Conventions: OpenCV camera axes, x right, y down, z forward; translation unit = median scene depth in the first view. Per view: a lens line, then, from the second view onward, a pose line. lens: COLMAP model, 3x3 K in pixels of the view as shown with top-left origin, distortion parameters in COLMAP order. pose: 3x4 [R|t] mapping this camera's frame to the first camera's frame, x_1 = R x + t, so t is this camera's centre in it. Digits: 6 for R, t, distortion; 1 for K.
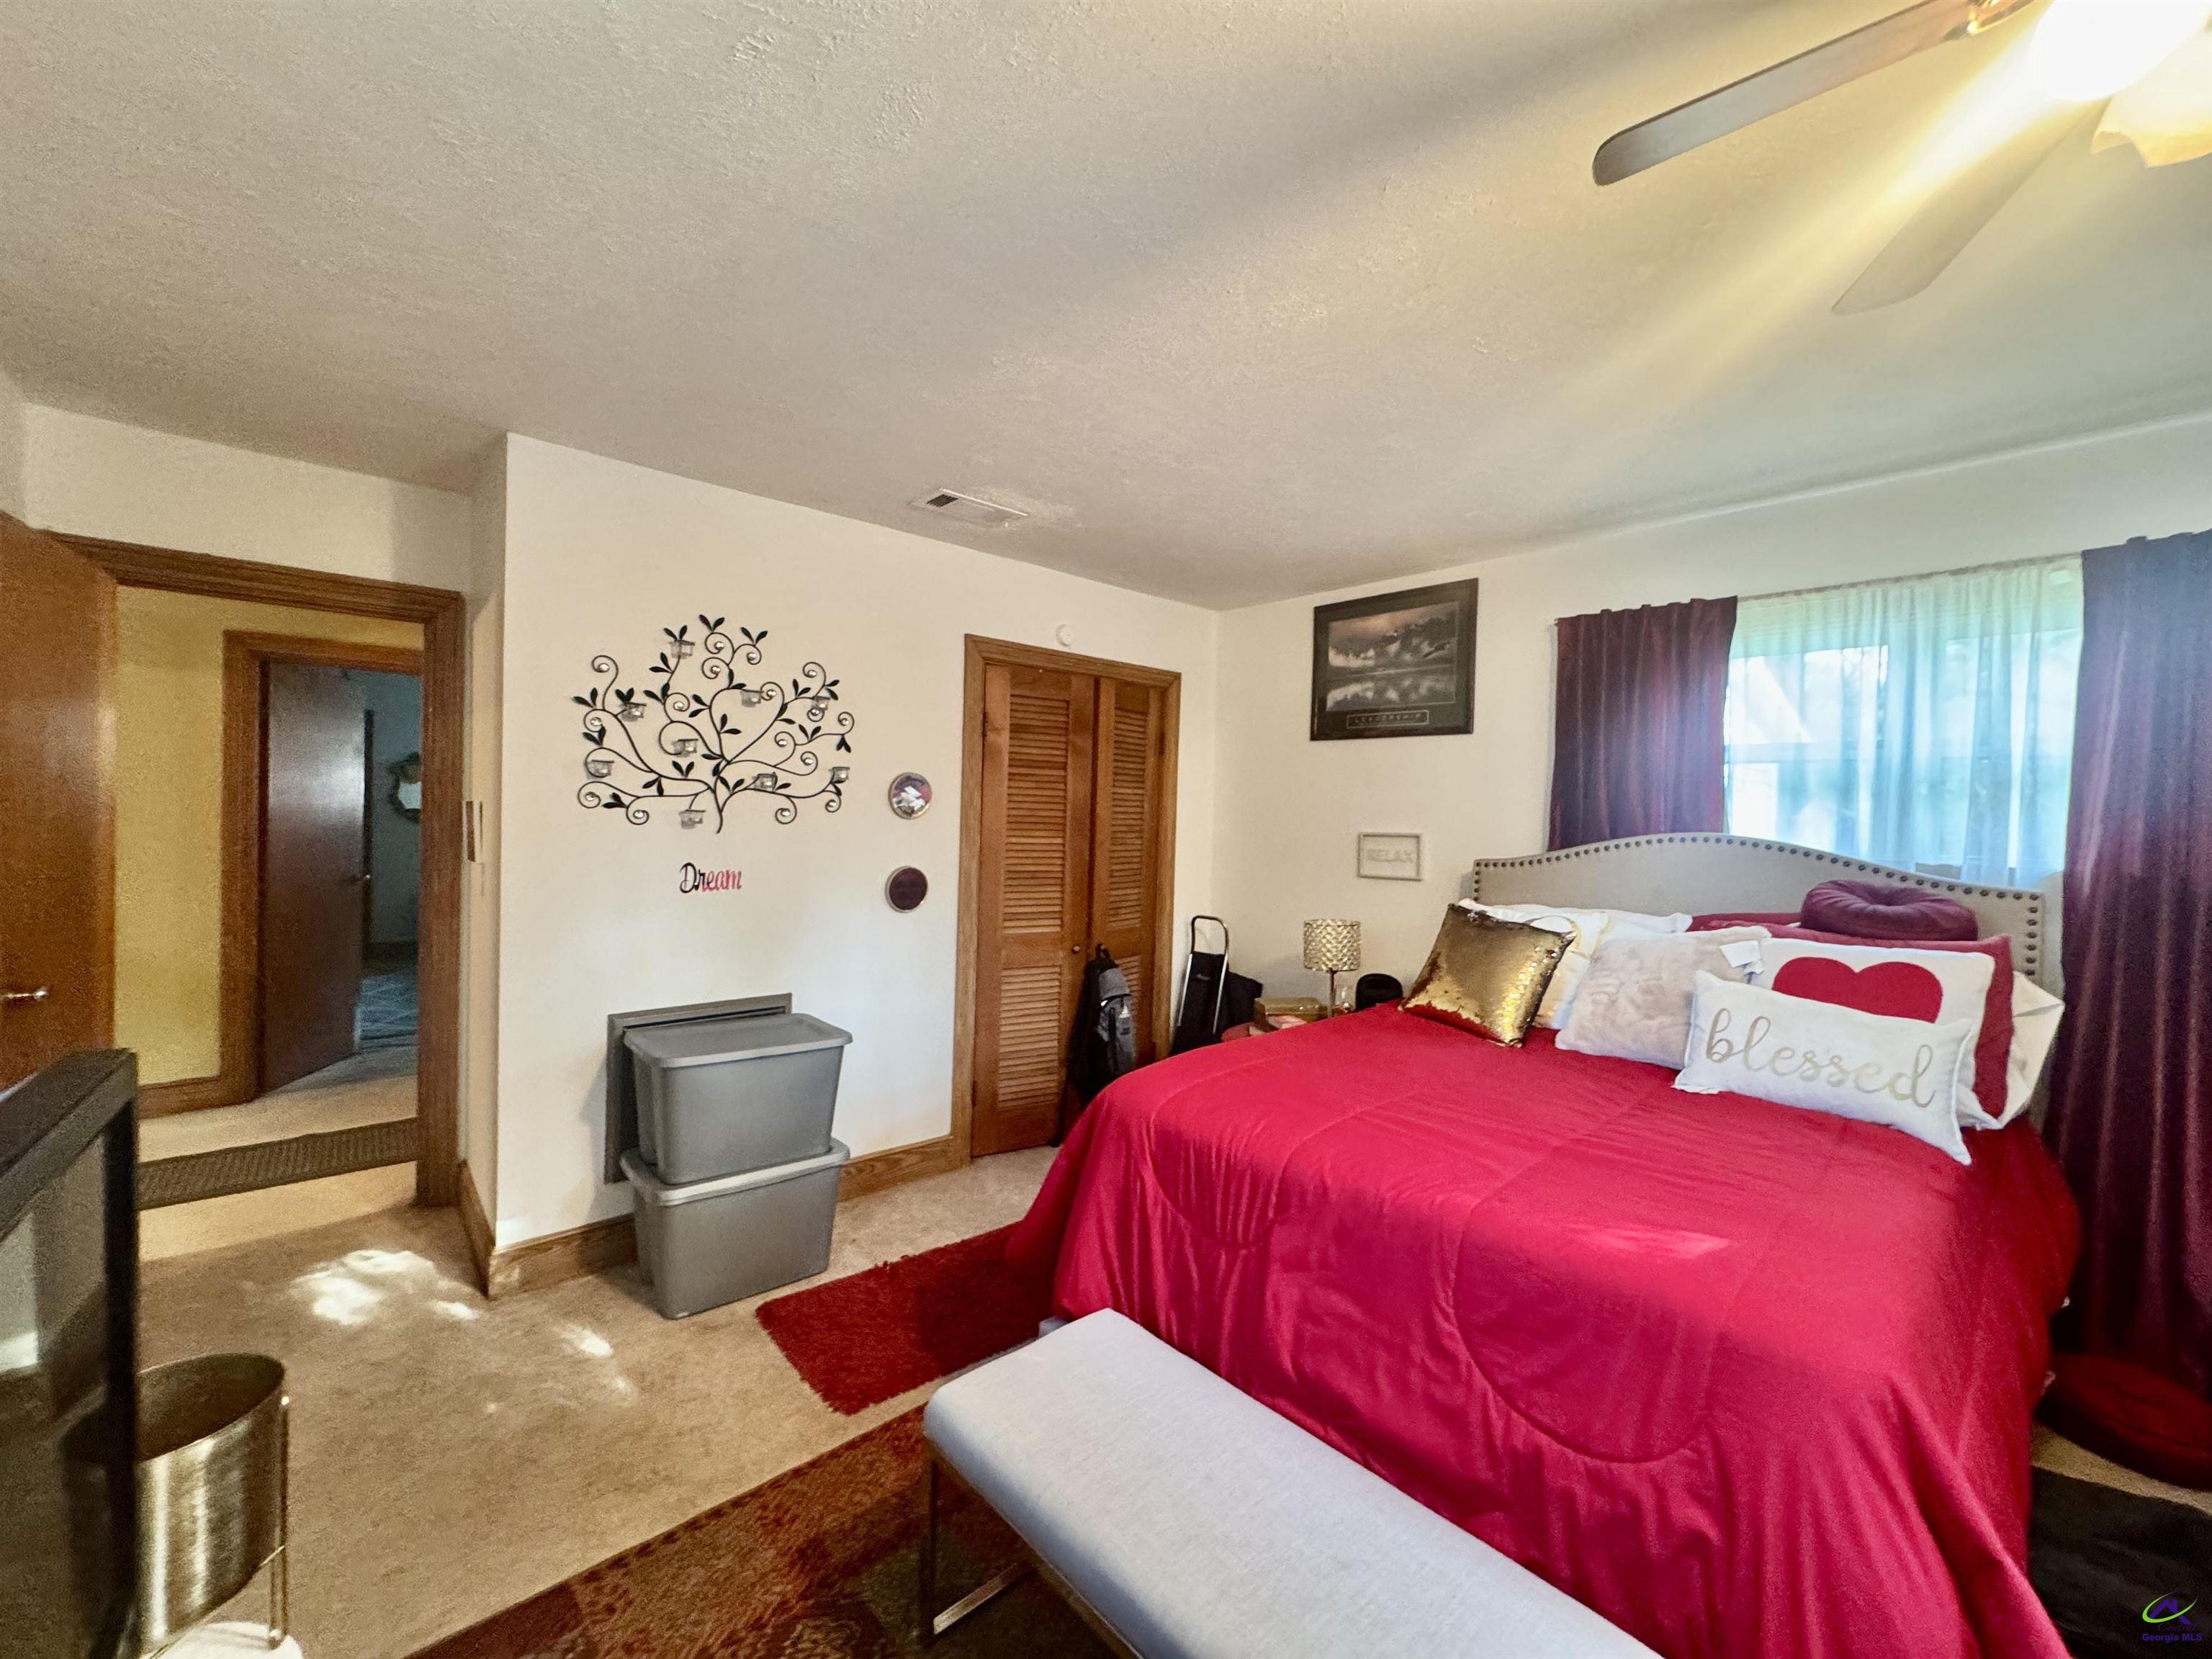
lens RADIAL K [[886.6, 0, 1098.3], [0, 886.6, 818.8], [0, 0, 1]] dist [-0.001080, 0.000584]
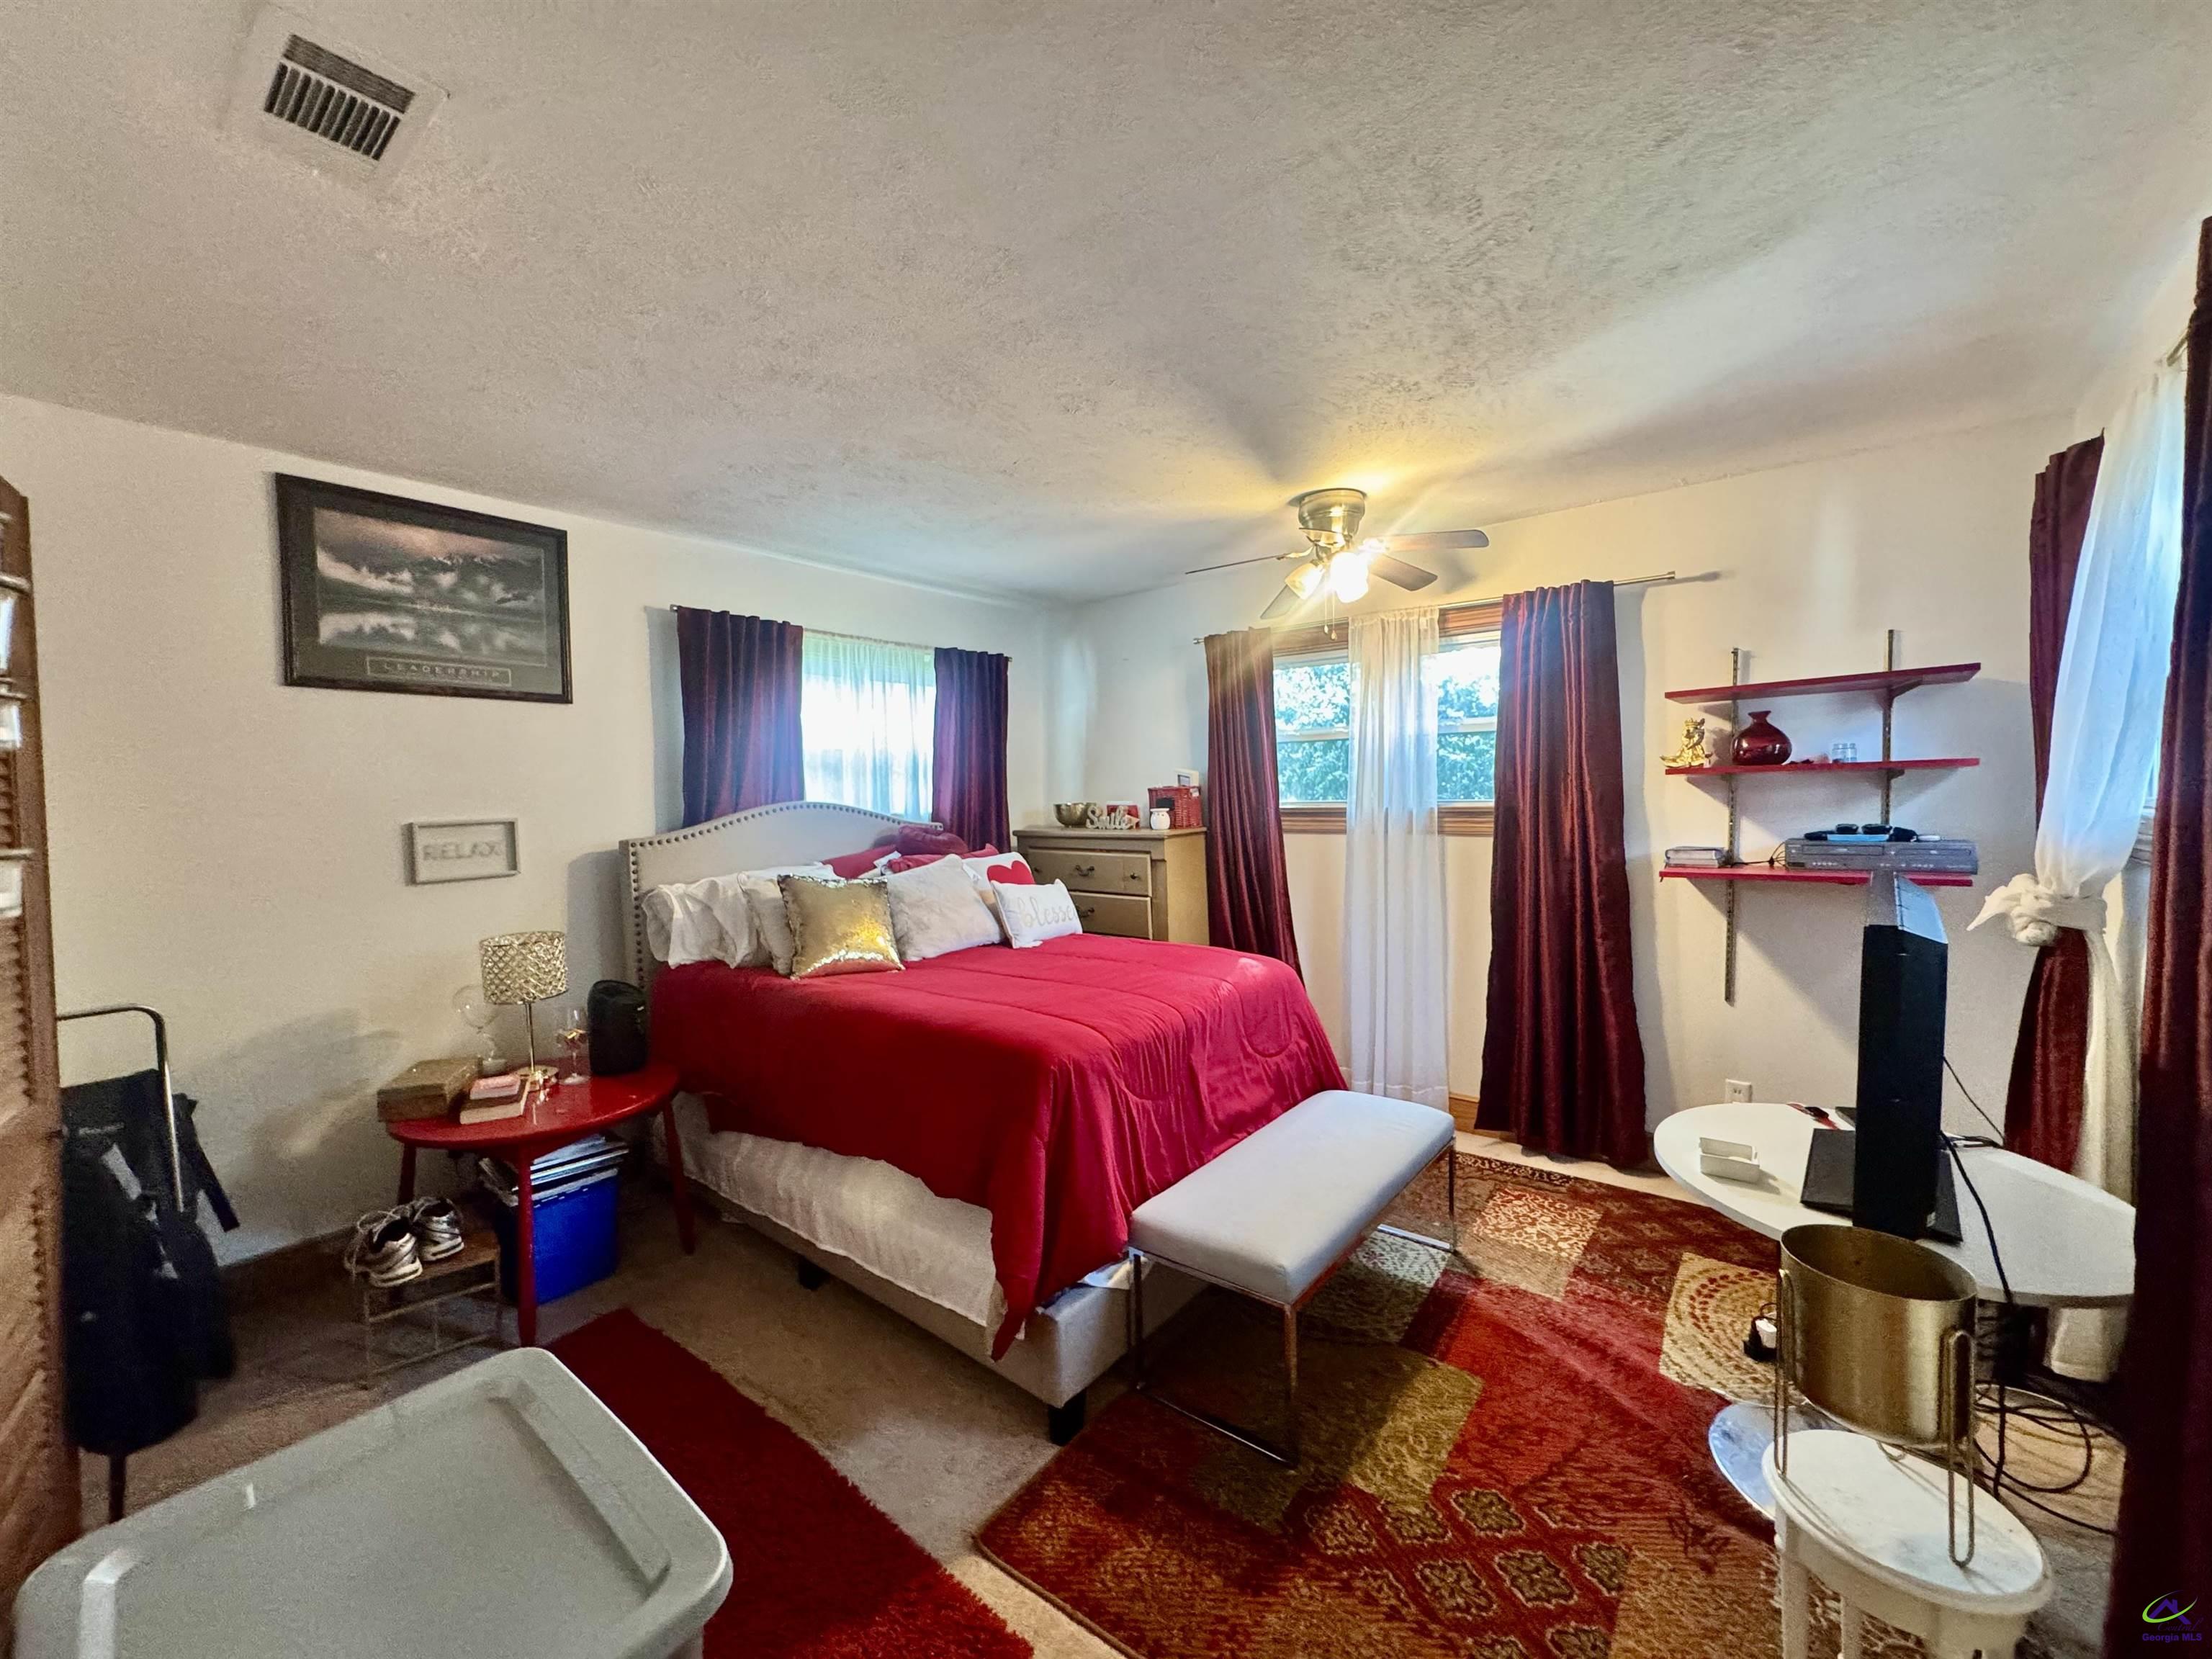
lens RADIAL K [[886.6, 0, 1096.7], [0, 886.6, 832.6], [0, 0, 1]] dist [-0.001080, 0.000584]
pose [[-0.150800, -0.065835, 0.986370, -0.531541], [0.022515, 0.997292, 0.070006, -0.015769], [-0.988308, 0.032765, -0.148909, 0.578202]]
